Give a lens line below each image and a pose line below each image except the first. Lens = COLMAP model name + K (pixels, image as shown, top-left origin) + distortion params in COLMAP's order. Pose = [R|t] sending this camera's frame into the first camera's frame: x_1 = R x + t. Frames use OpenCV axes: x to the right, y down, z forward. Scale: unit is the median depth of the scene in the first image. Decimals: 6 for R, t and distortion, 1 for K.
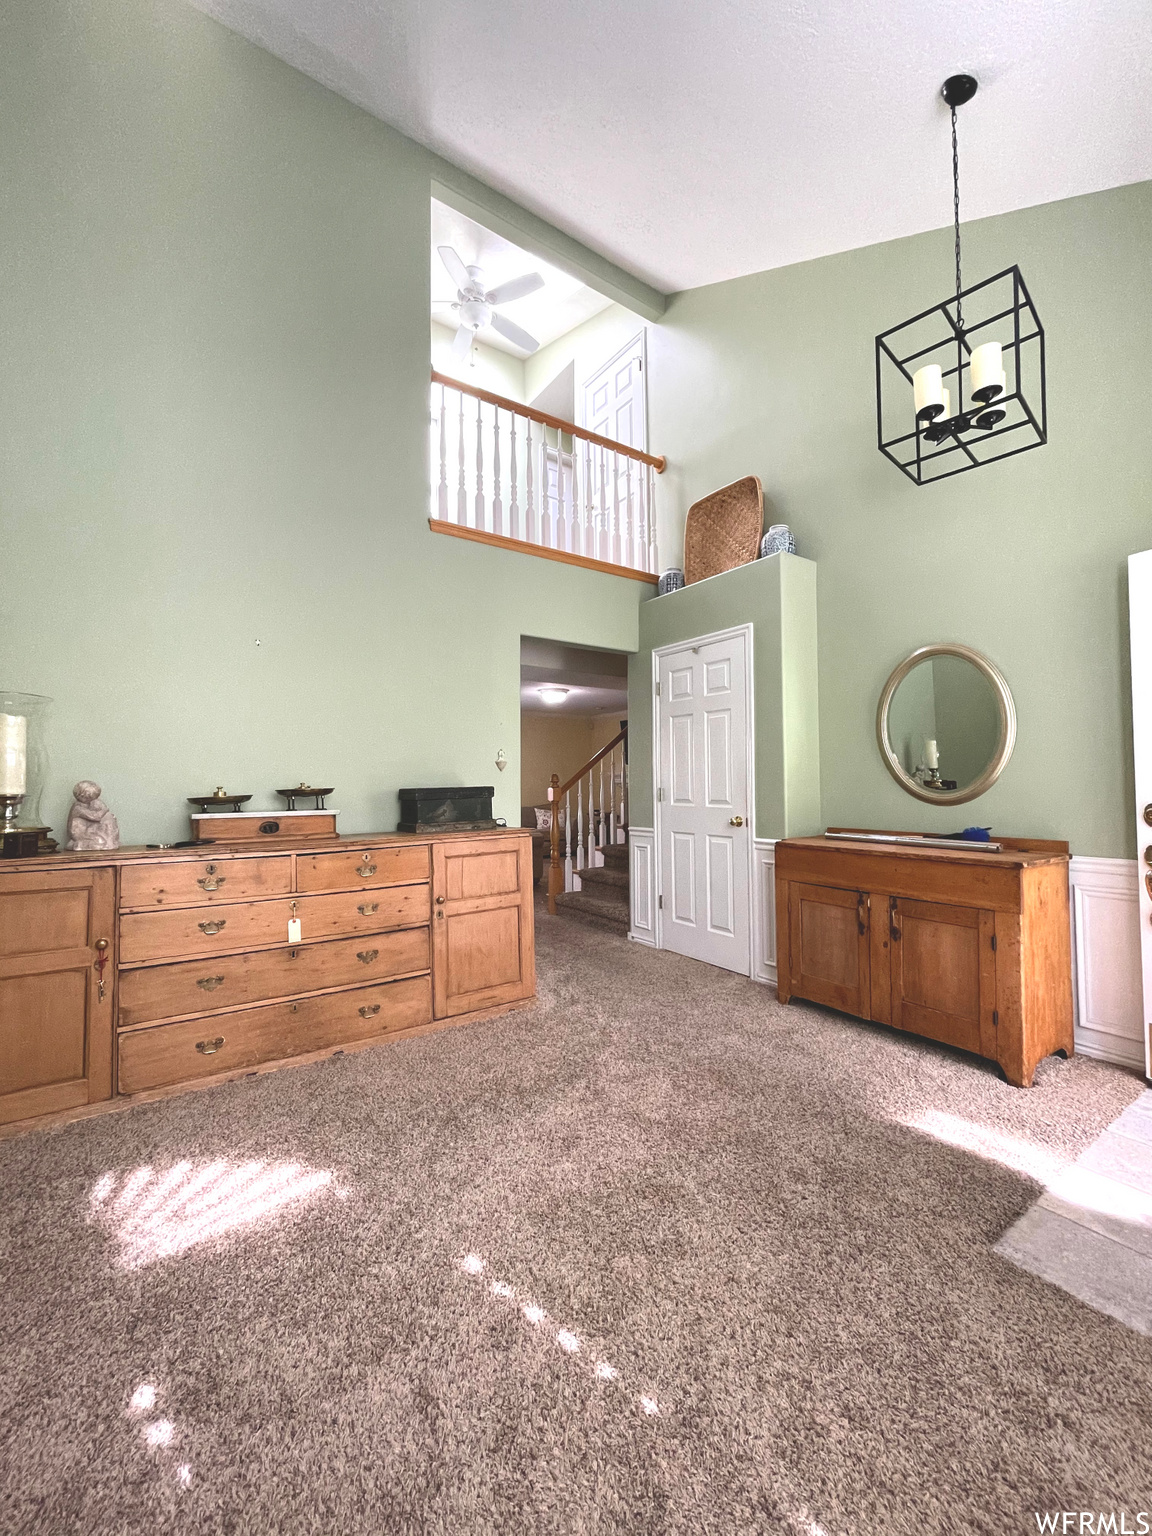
lens RADIAL K [[615.7, 0, 586.1], [0, 615.7, 760.0], [0, 0, 1]] dist [-0.017383, -0.000036]
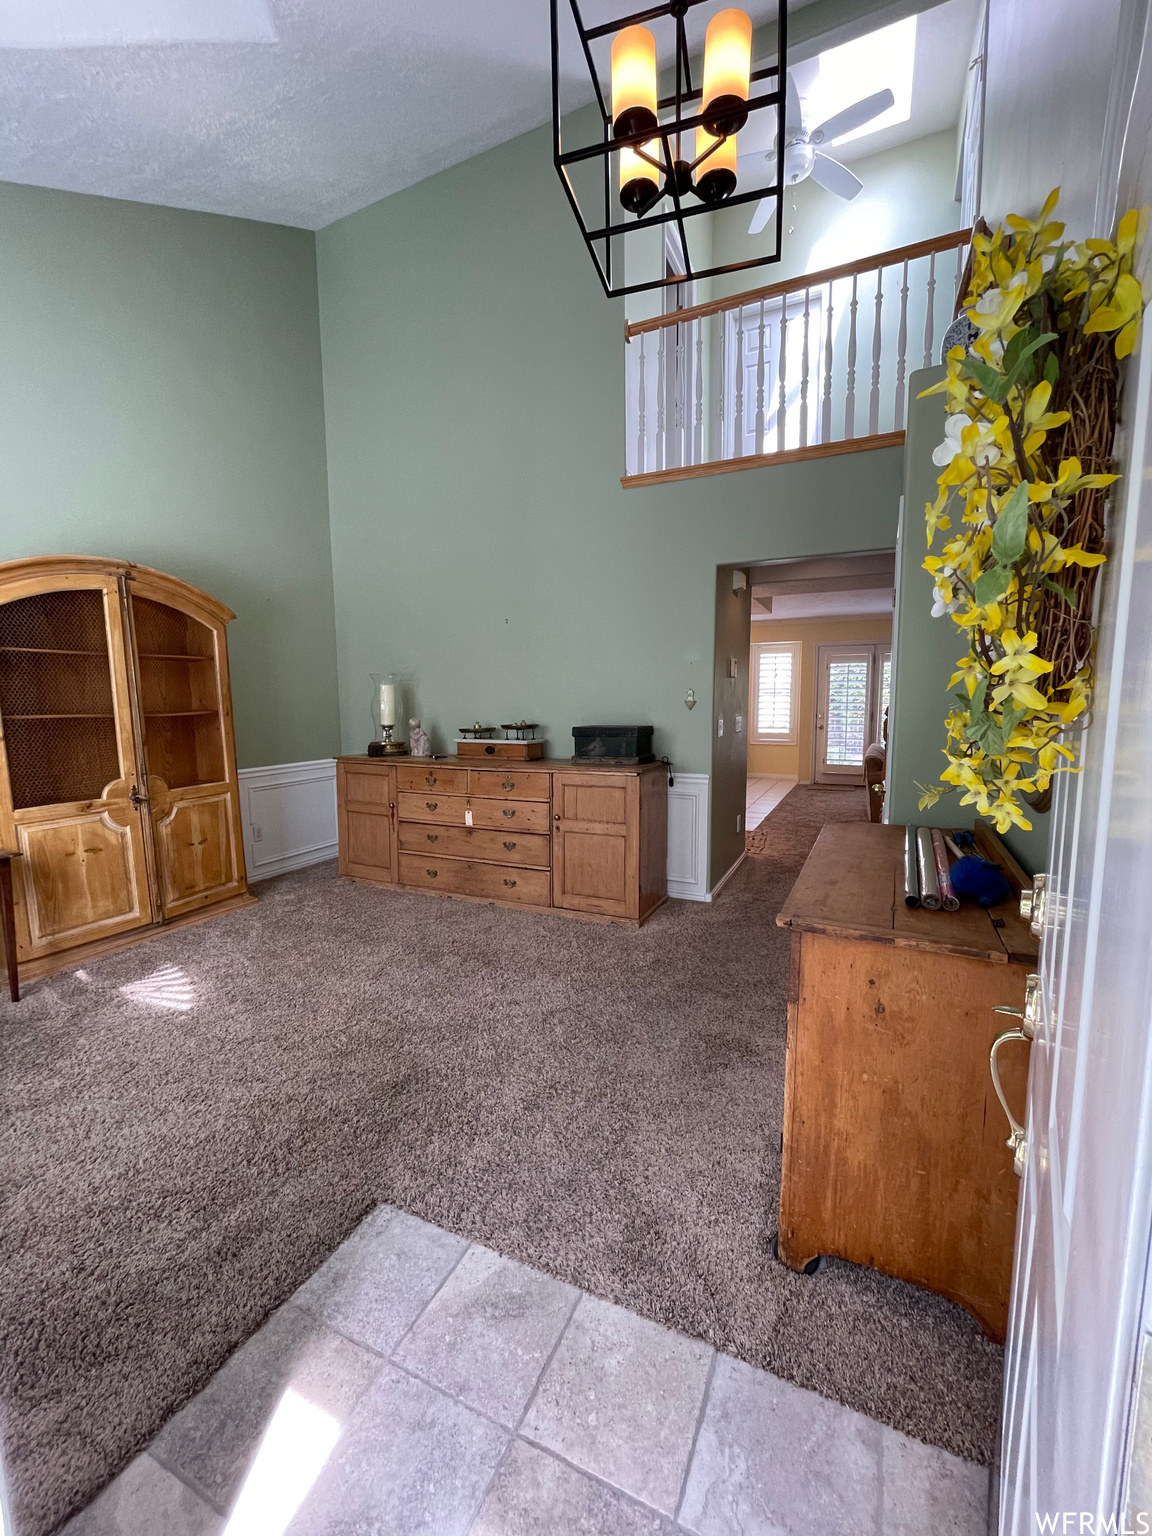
lens RADIAL K [[615.7, 0, 570.9], [0, 615.7, 765.3], [0, 0, 1]] dist [-0.017383, -0.000036]
pose [[0.486521, 0.101593, -0.867742, 0.899530], [0.040613, 0.989512, 0.138620, -0.054560], [0.872724, -0.102684, 0.477293, 0.449742]]
